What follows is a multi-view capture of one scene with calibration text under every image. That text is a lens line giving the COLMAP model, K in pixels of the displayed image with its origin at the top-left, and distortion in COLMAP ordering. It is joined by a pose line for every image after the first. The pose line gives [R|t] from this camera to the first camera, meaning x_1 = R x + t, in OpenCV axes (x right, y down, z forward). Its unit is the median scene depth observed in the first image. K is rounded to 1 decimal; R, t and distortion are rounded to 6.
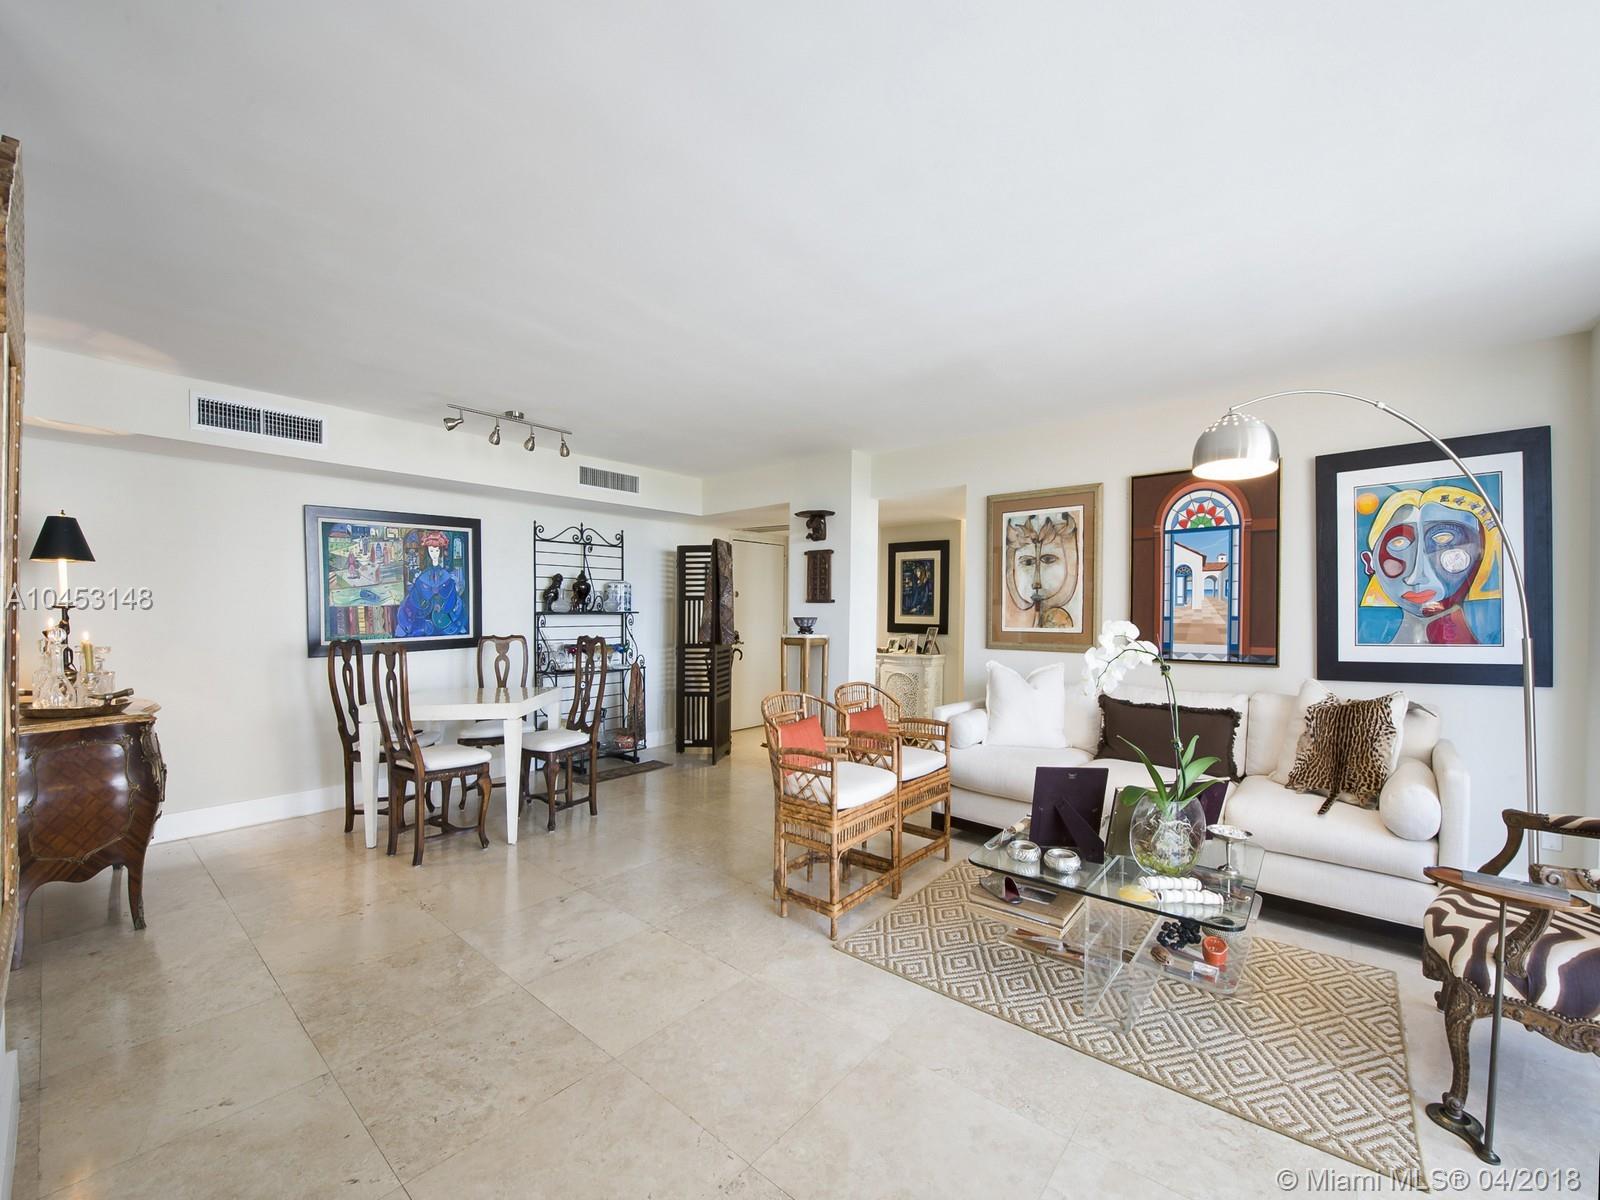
lens RADIAL K [[633.1, 0, 798.2], [0, 633.1, 611.9], [0, 0, 1]] dist [-0.016280, -0.000402]
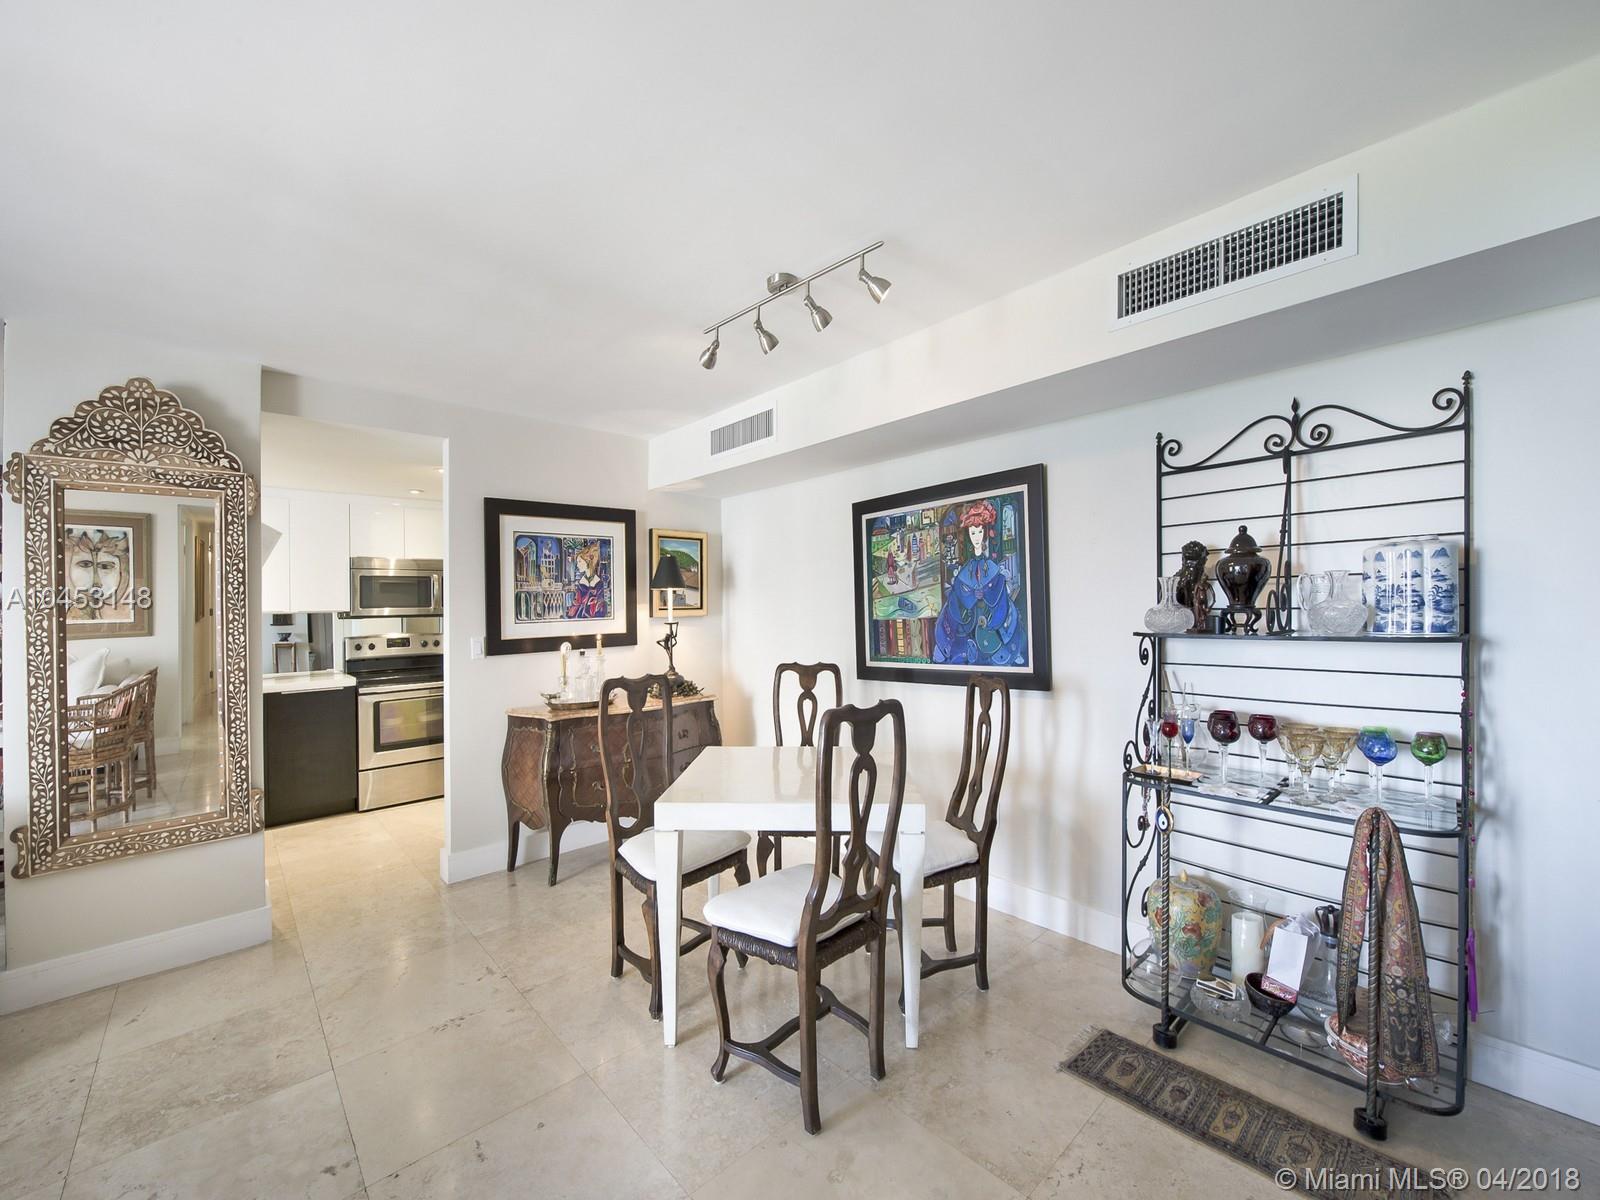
lens RADIAL K [[633.1, 0, 798.2], [0, 633.1, 607.1], [0, 0, 1]] dist [-0.016280, -0.000402]
pose [[-0.126387, -0.000431, -0.991981, 0.089029], [0.015590, 0.999876, -0.002420, -0.022740], [0.991859, -0.015771, -0.126364, 0.927008]]
